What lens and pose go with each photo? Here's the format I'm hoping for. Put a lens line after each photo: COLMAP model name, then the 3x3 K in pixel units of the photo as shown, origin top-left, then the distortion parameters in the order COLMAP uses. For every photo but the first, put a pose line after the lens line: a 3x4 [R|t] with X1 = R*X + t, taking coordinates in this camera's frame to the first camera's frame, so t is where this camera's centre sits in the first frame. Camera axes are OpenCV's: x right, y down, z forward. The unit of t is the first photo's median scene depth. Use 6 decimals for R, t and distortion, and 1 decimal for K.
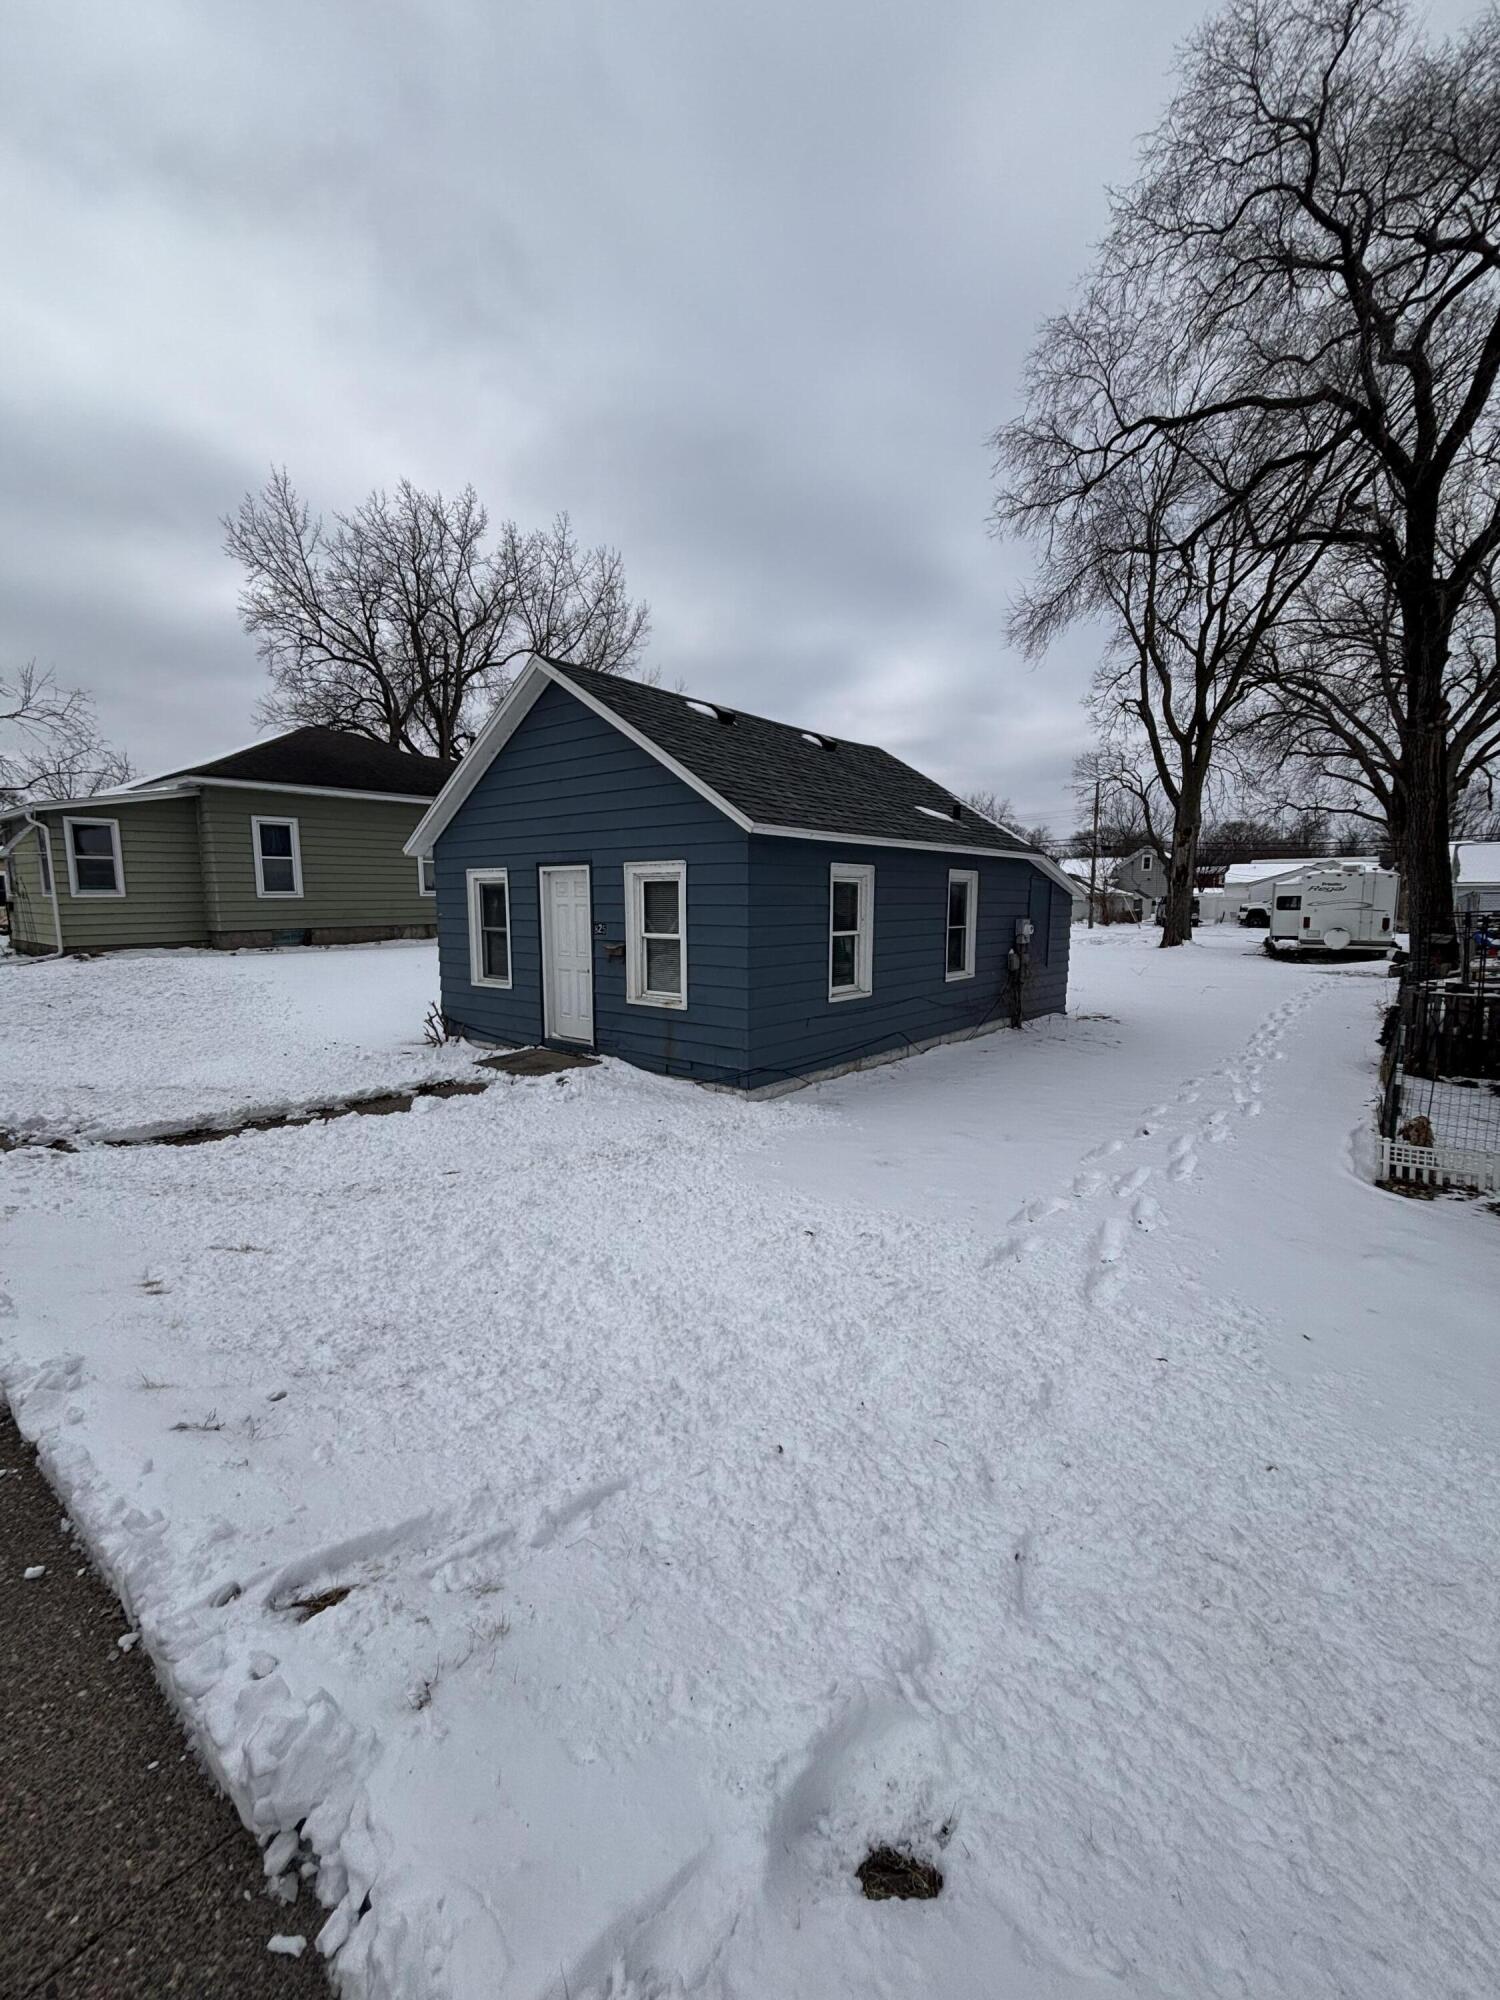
lens RADIAL K [[795.7, 0, 750.0], [0, 795.7, 1000.0], [0, 0, 1]] dist [0.008076, 0.000041]
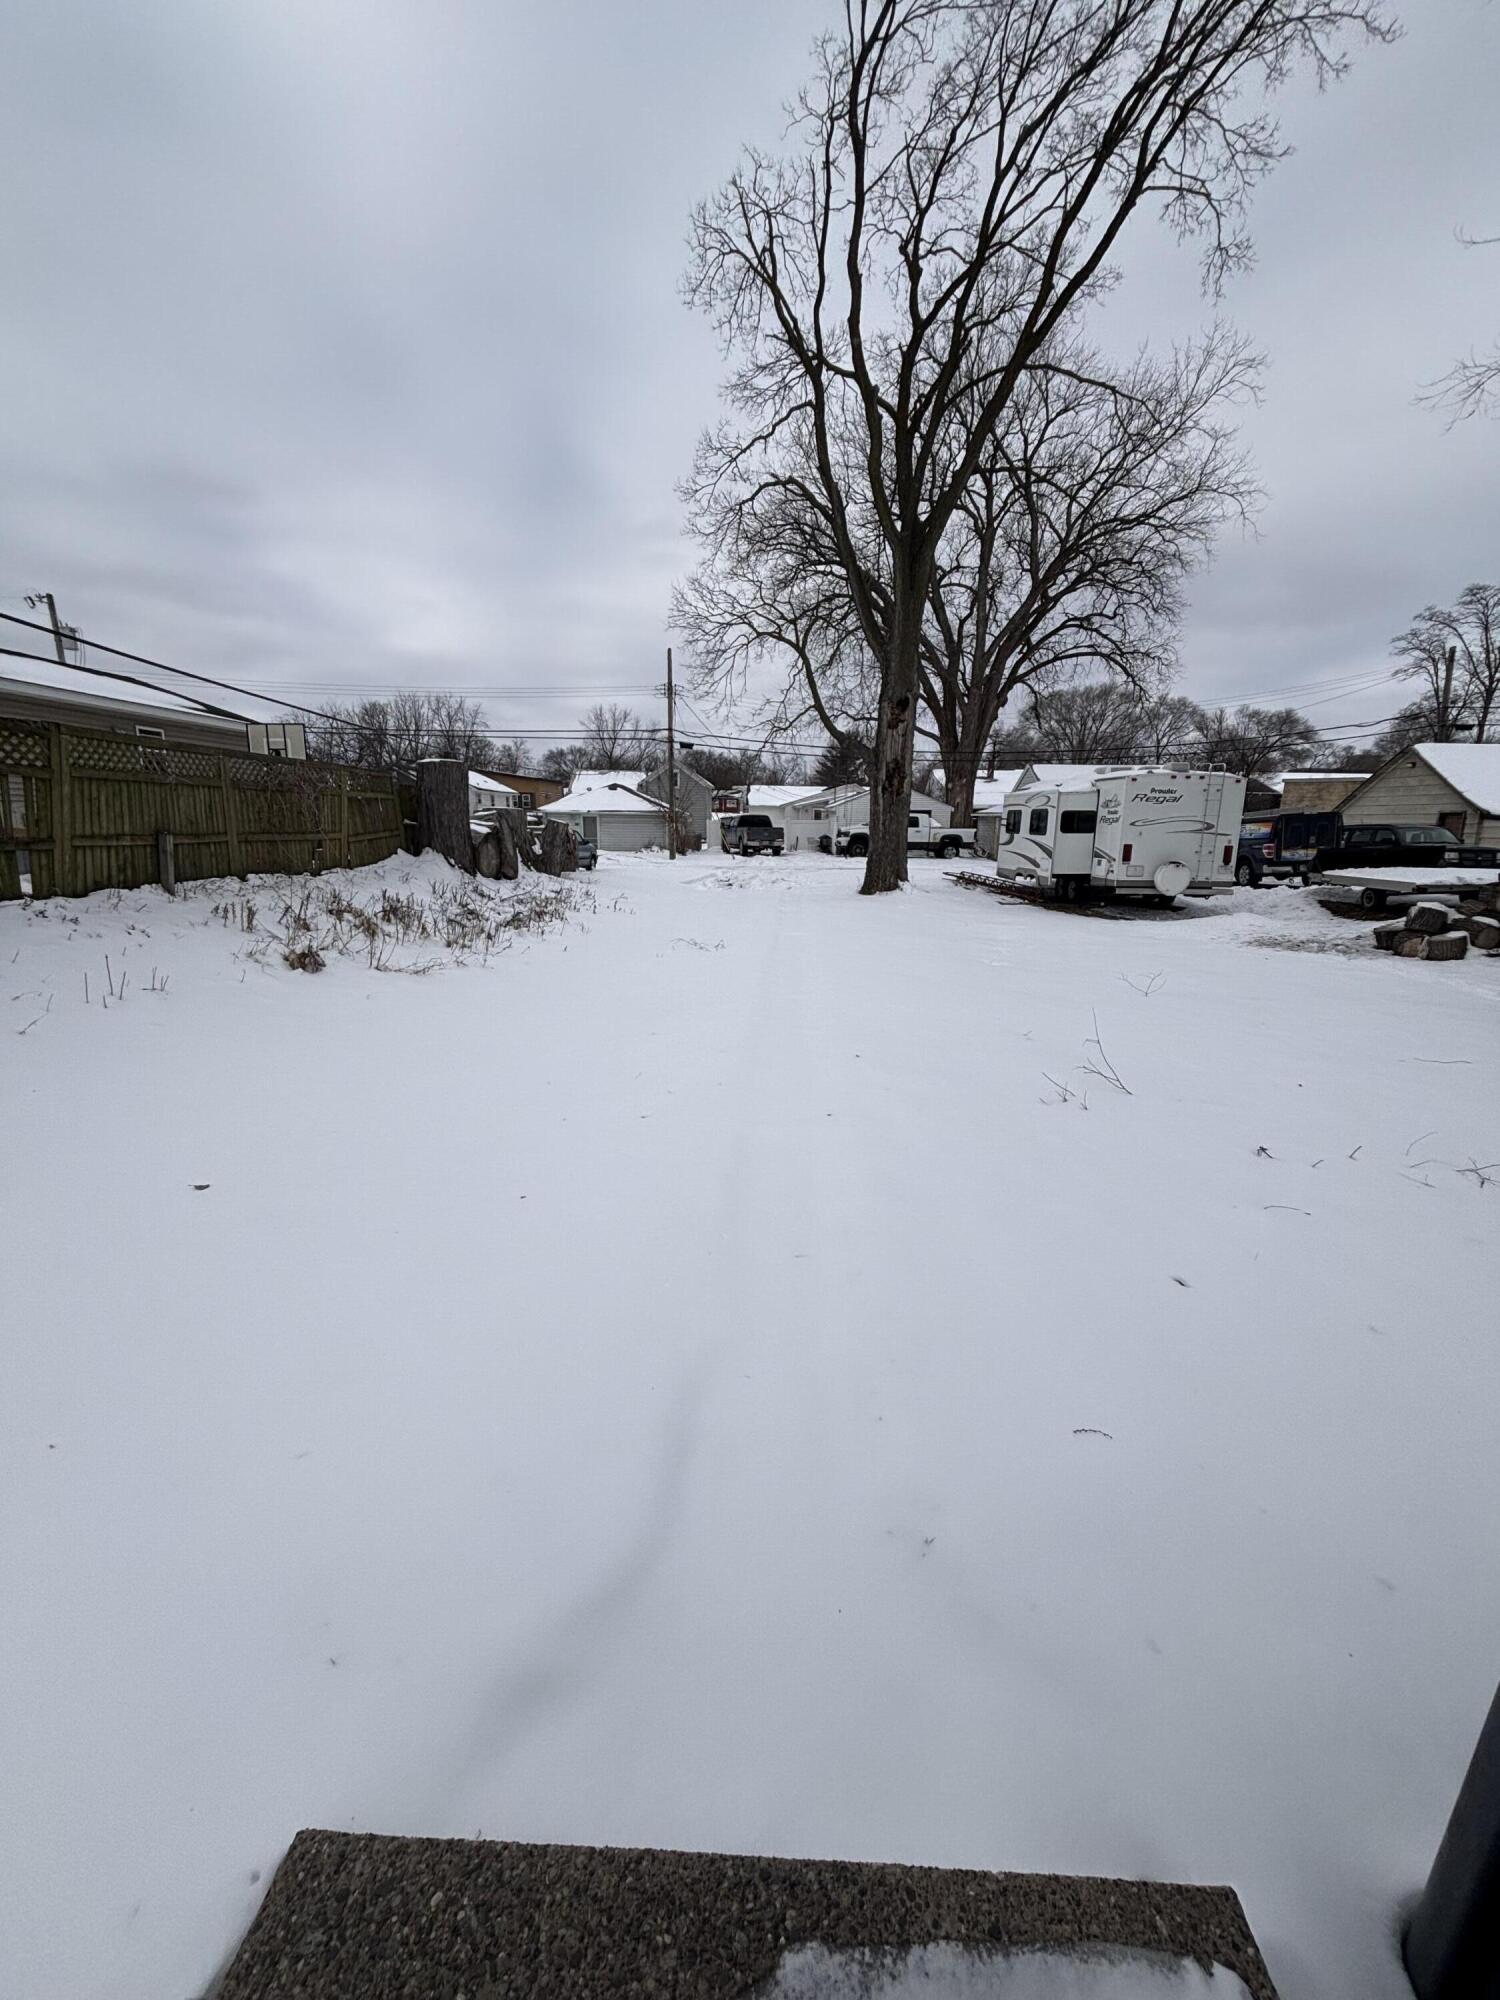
lens RADIAL K [[795.7, 0, 750.0], [0, 795.7, 1000.0], [0, 0, 1]] dist [0.008076, 0.000041]
pose [[0.799968, -0.115098, 0.588901, 0.060098], [0.060377, 0.991890, 0.111844, -0.058313], [-0.596998, -0.053916, 0.800429, 0.553774]]
